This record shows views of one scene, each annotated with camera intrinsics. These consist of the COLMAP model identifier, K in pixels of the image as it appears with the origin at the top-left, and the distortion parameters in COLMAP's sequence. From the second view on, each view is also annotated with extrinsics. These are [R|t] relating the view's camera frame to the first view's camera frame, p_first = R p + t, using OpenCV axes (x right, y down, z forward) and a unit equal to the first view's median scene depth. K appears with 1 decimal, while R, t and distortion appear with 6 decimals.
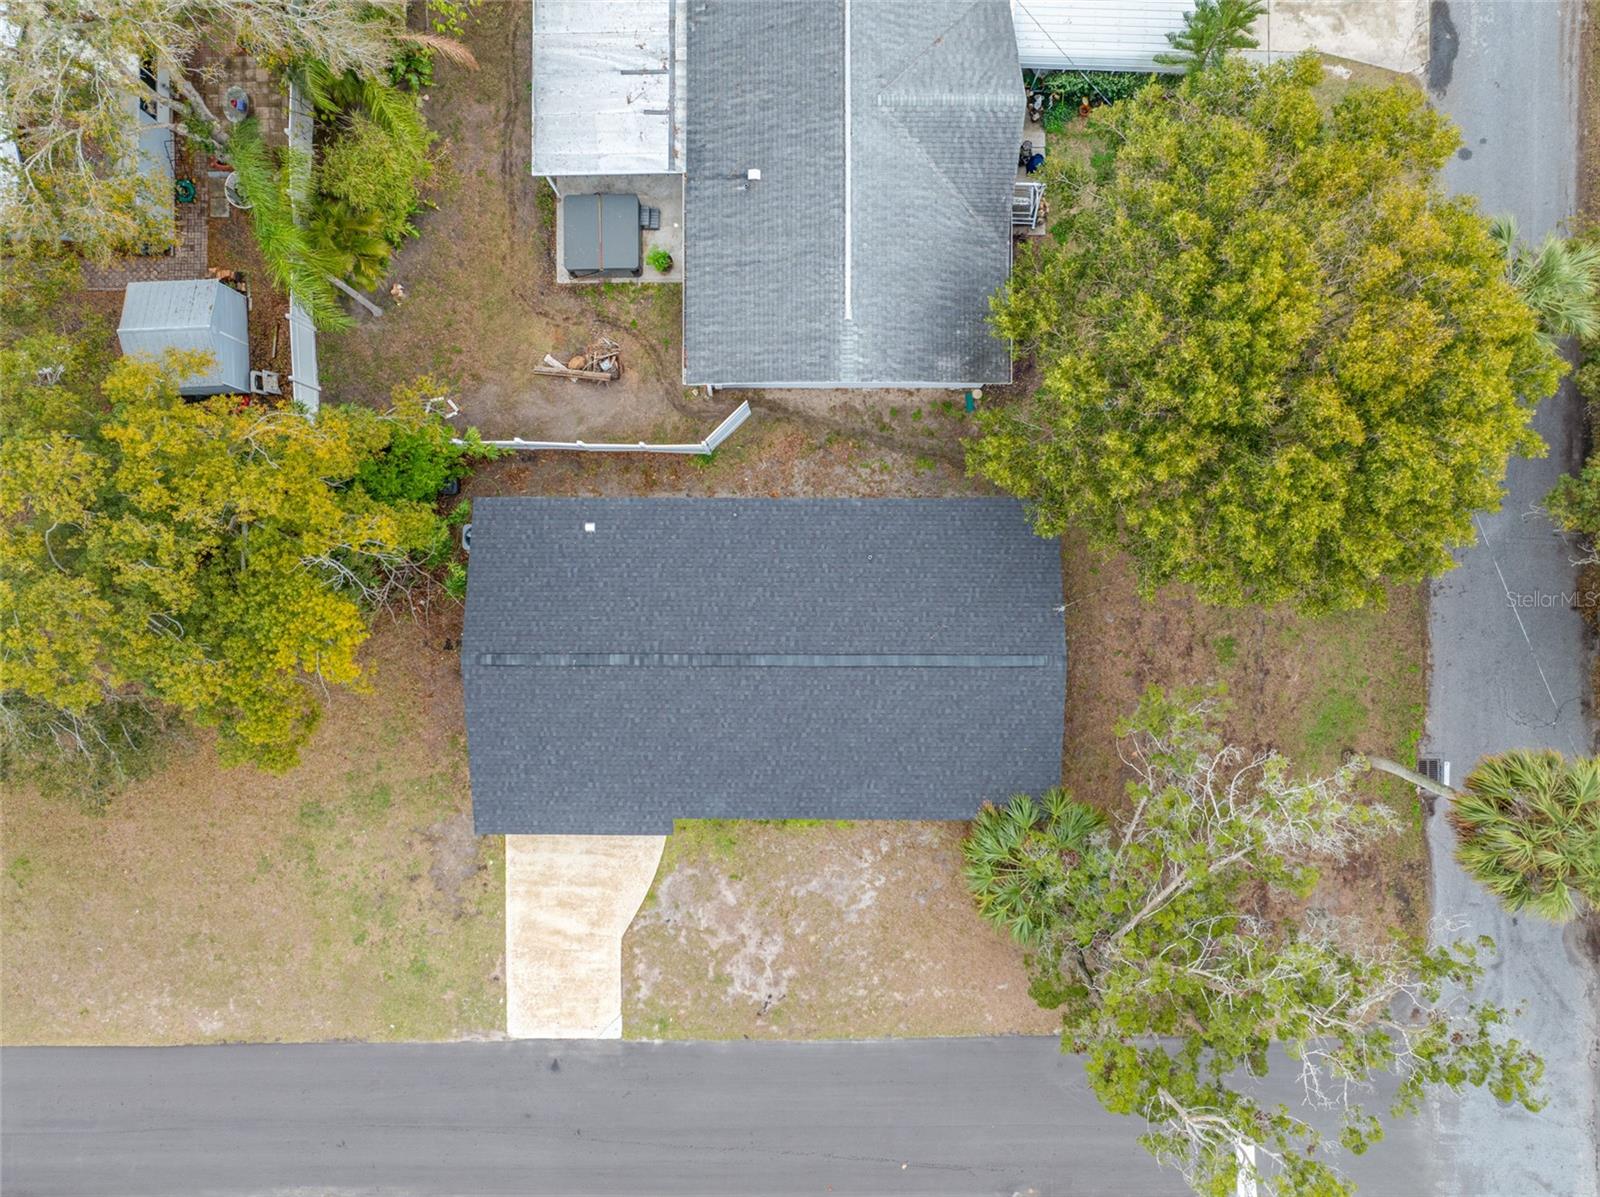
lens RADIAL K [[1140.6, 0, 800.0], [0, 1140.6, 598.5], [0, 0, 1]] dist [-0.015911, 0.001744]
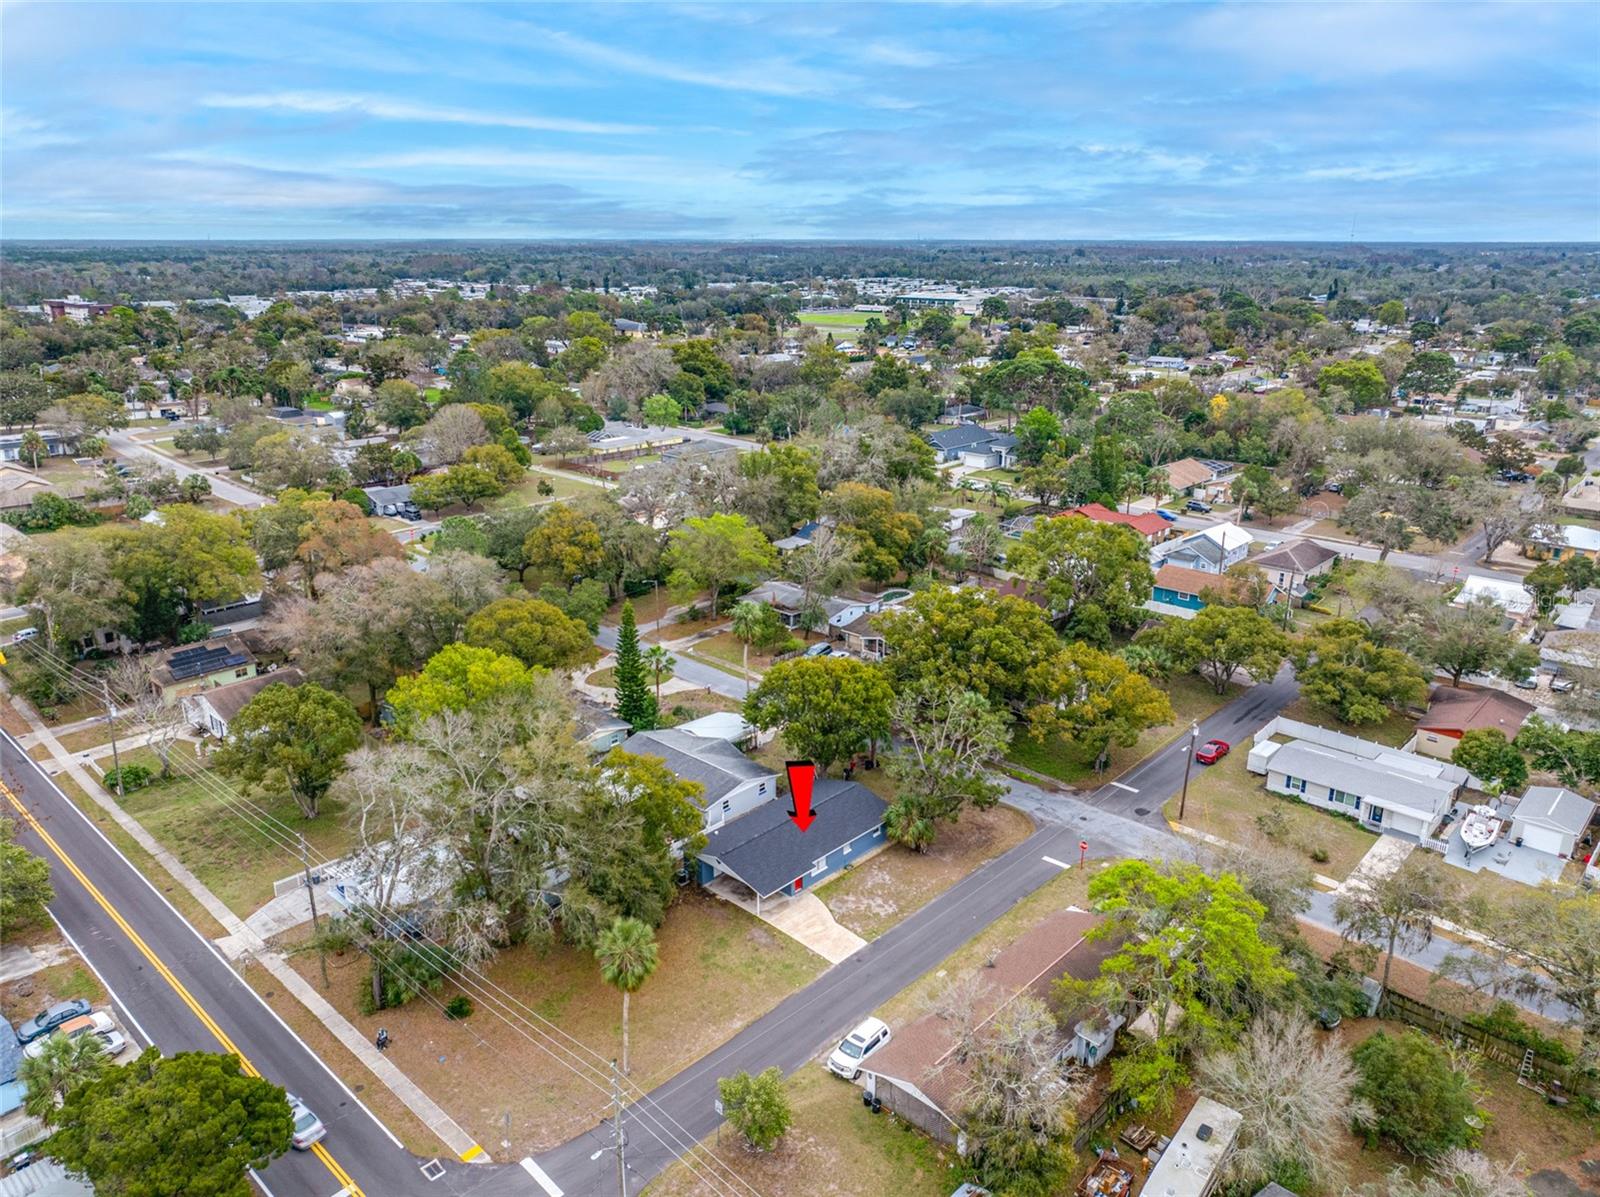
lens RADIAL K [[1137.1, 0, 800.0], [0, 1137.1, 598.5], [0, 0, 1]] dist [-0.001348, -0.004787]
pose [[0.681787, -0.209299, 0.700971, -1.746093], [0.731337, 0.218153, -0.646185, 1.643766], [-0.017673, 0.953207, 0.301802, -0.376595]]
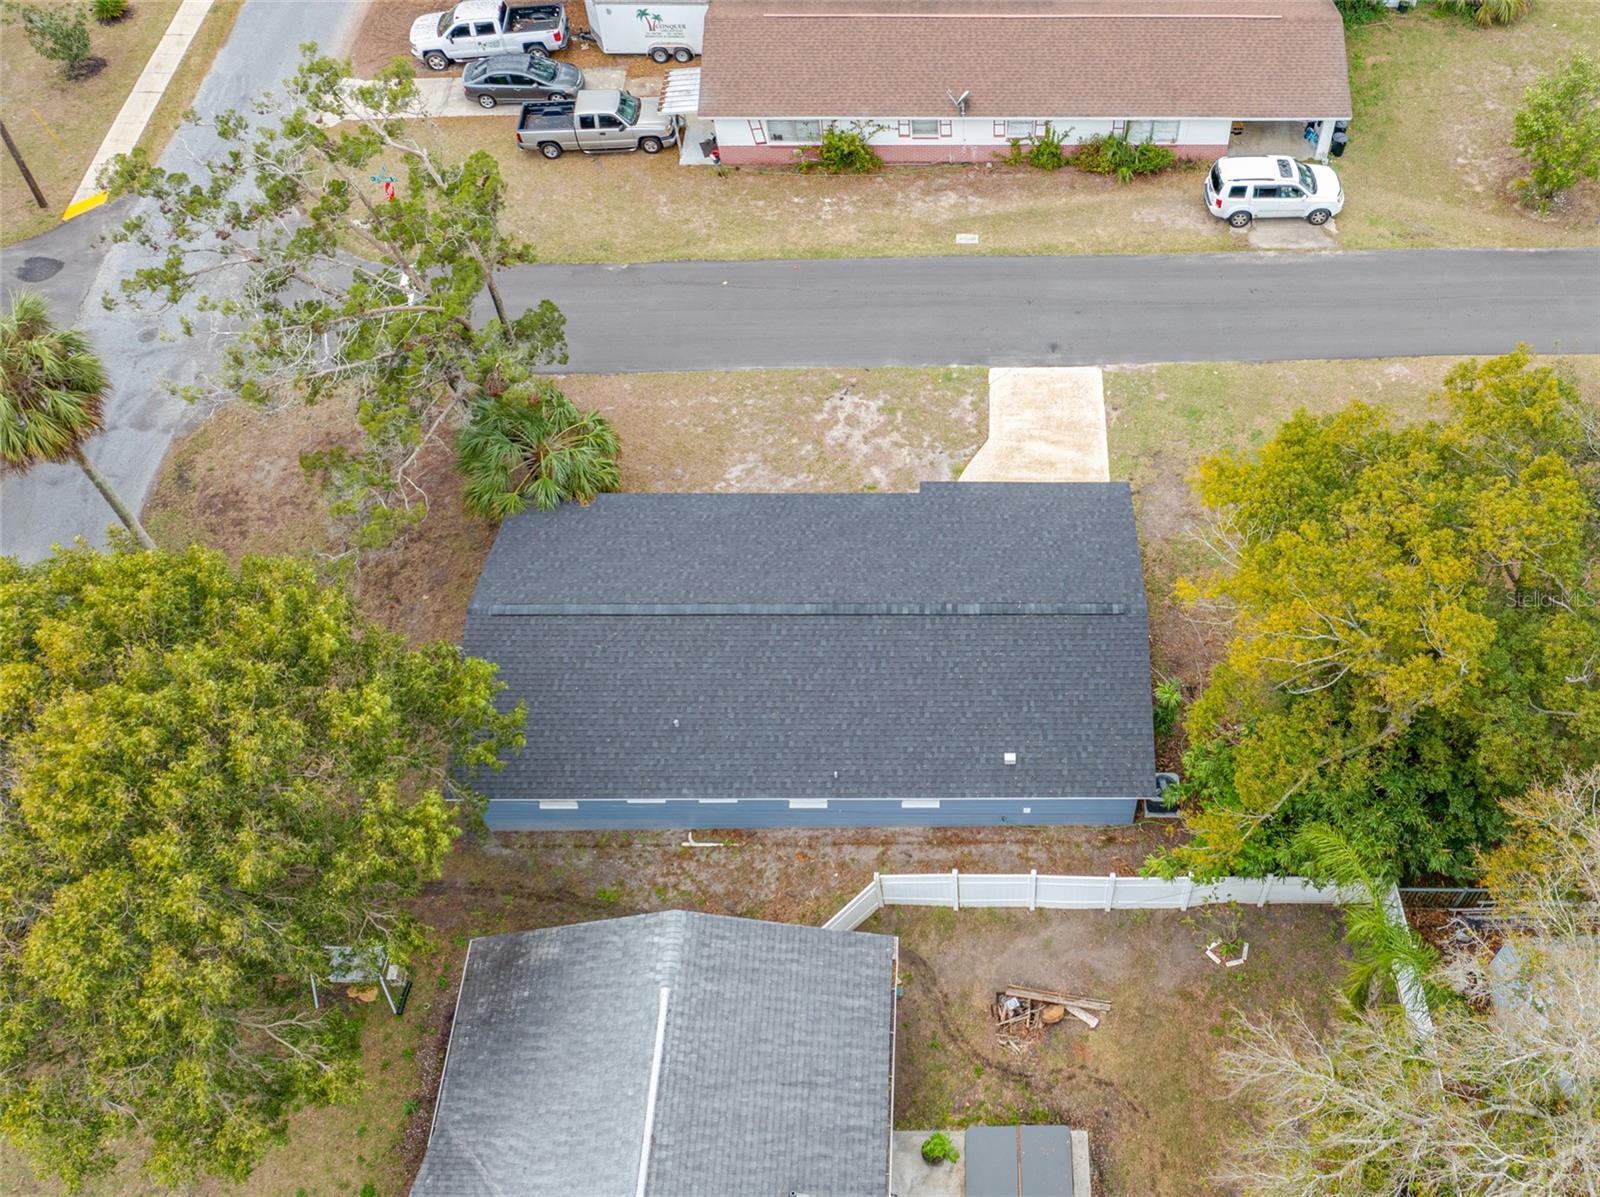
lens RADIAL K [[1406.1, 0, 981.7], [0, 1406.1, 605.2], [0, 0, 1]] dist [0.004878, -0.011215]
pose [[-0.999894, 0.011426, 0.009034, -0.159769], [-0.004174, -0.818988, 0.573796, -0.514731], [0.013954, 0.573697, 0.818949, 0.088723]]
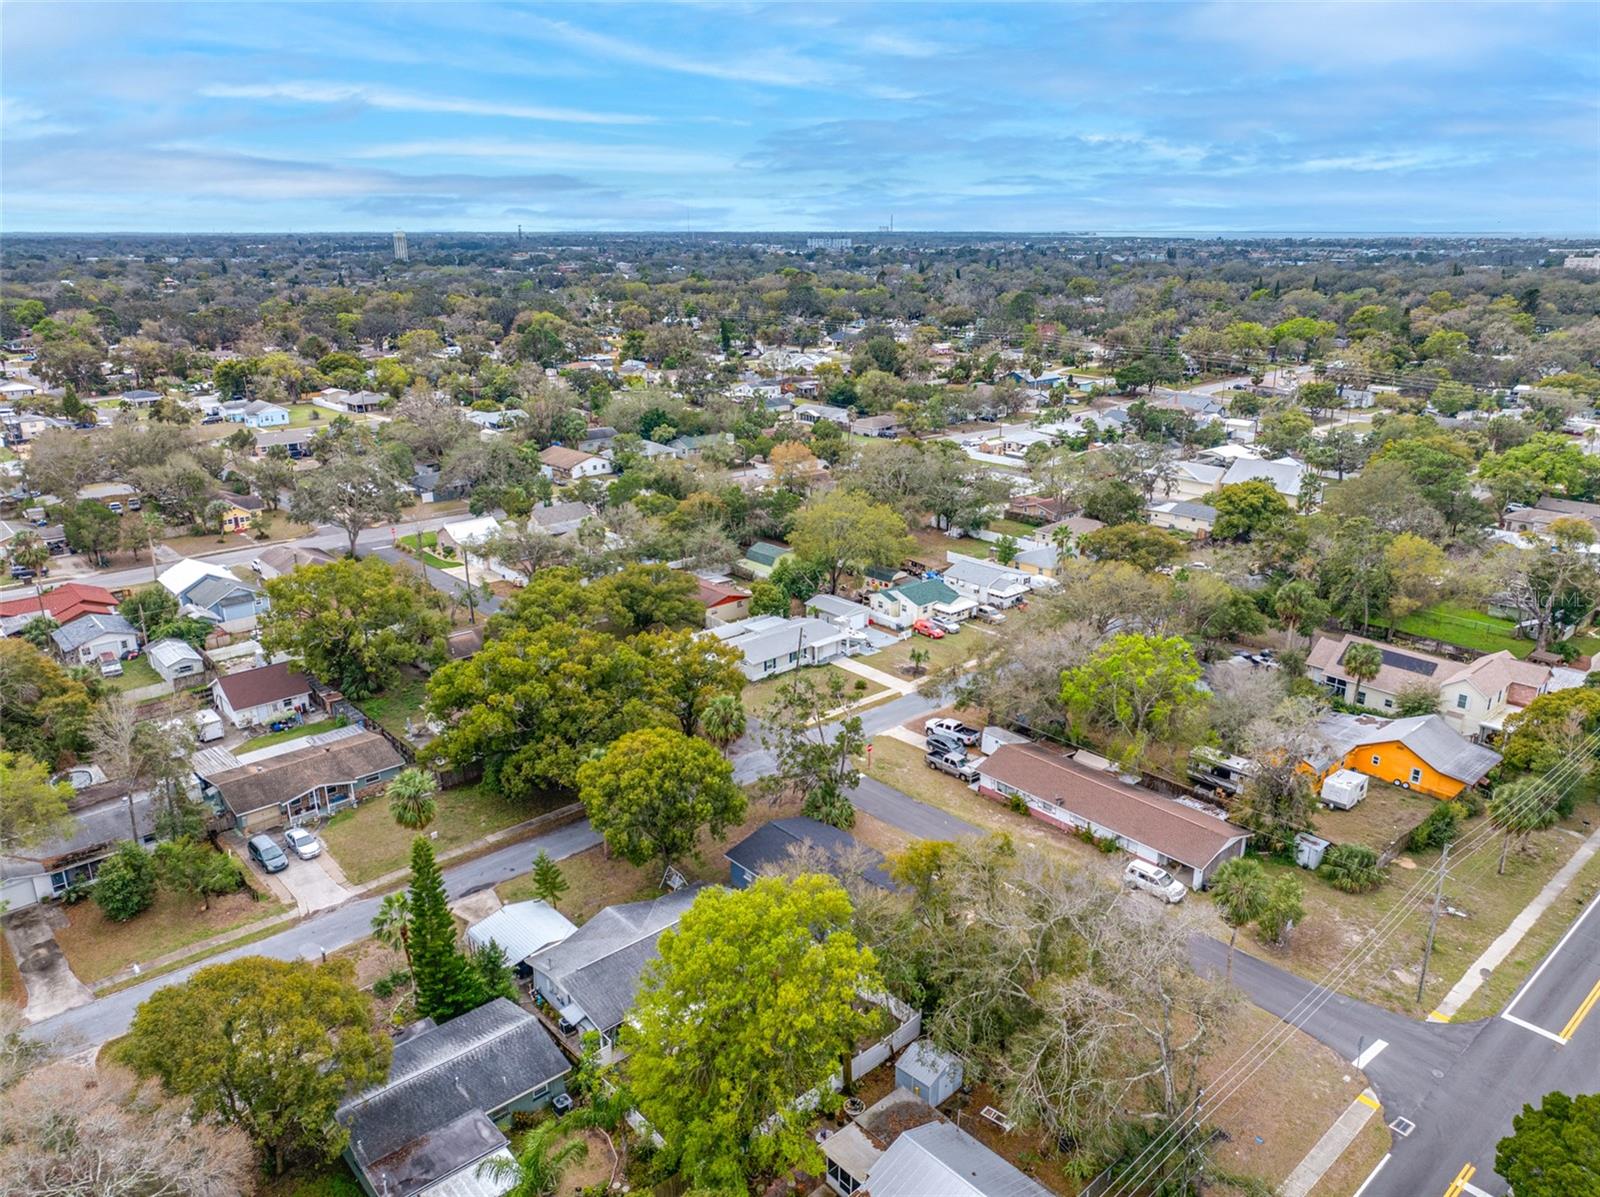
lens RADIAL K [[1137.1, 0, 800.0], [0, 1137.1, 598.5], [0, 0, 1]] dist [-0.001348, -0.004787]
pose [[-0.659019, -0.216408, 0.720320, -1.573558], [0.752115, -0.194941, 0.629541, -1.410083], [0.004182, 0.956643, 0.291234, -0.327616]]
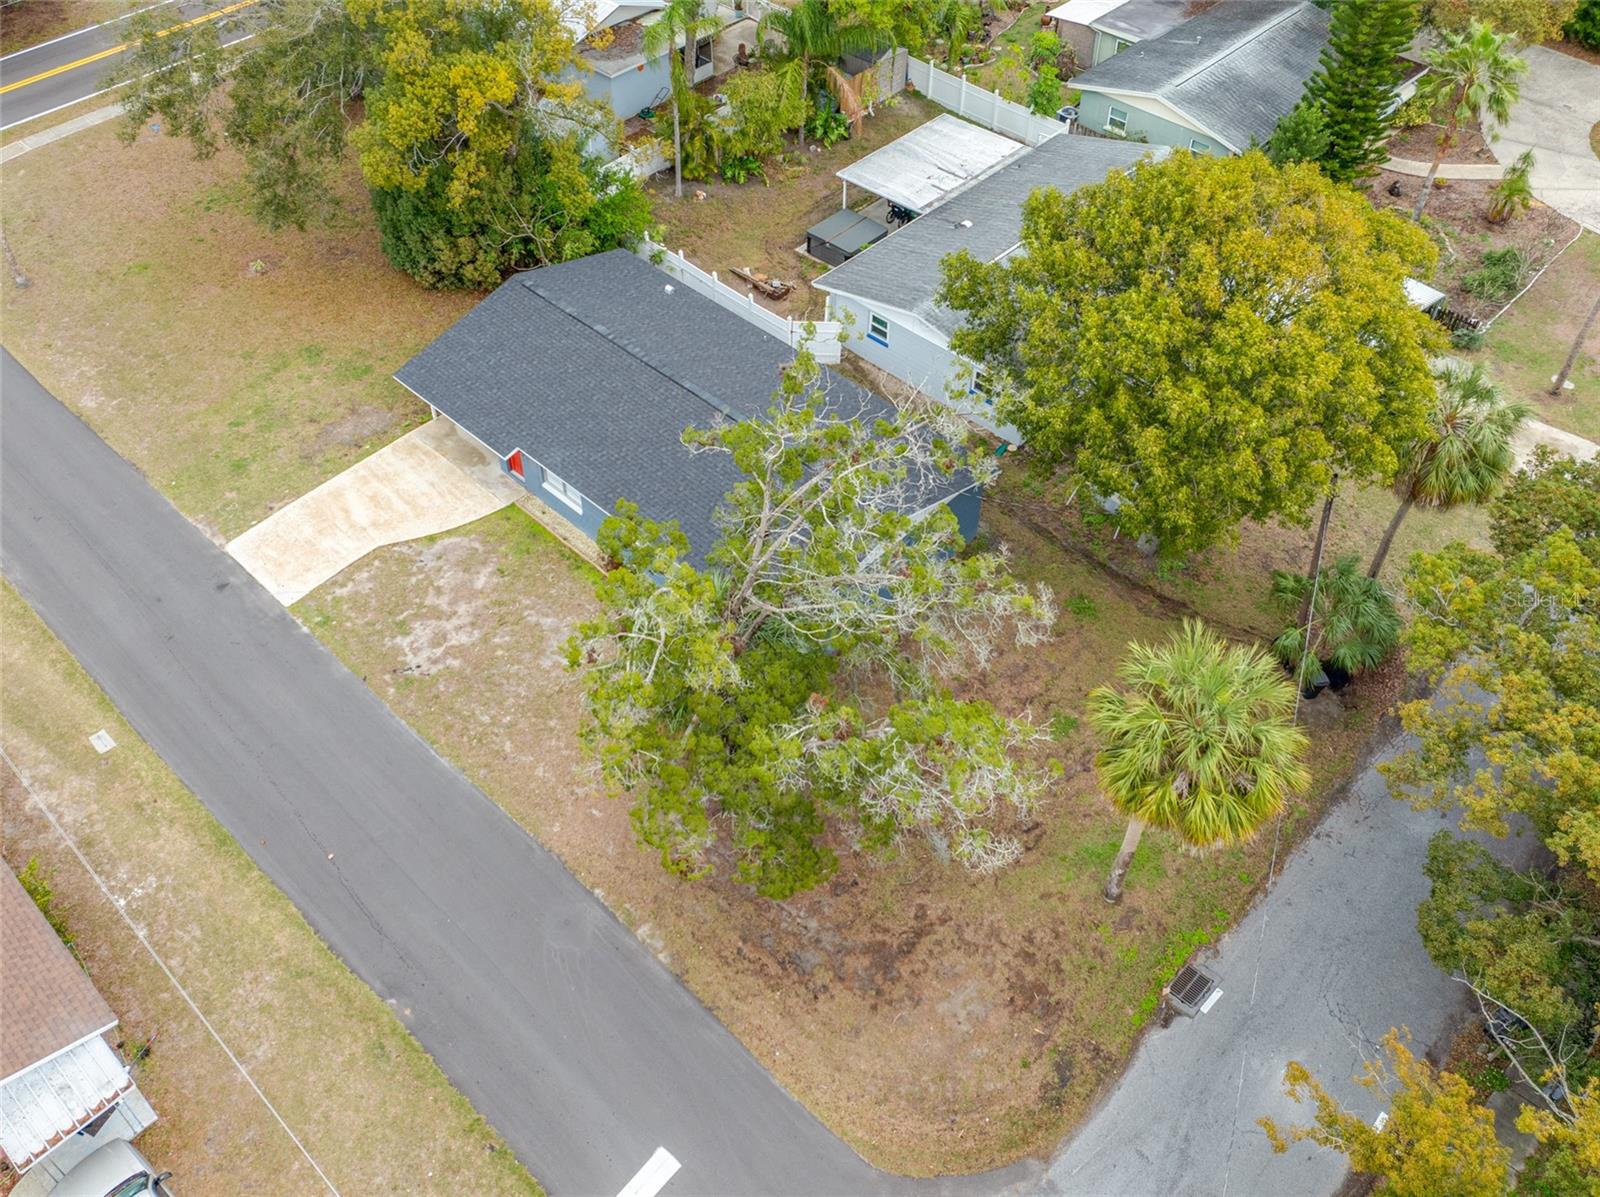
lens RADIAL K [[1423.8, 0, 781.3], [0, 1423.8, 477.6], [0, 0, 1]] dist [-0.004384, -0.013440]
pose [[0.719729, 0.477569, -0.503903, 0.674460], [-0.694245, 0.491124, -0.526137, 0.669325], [-0.003788, 0.728508, 0.685026, 0.122984]]
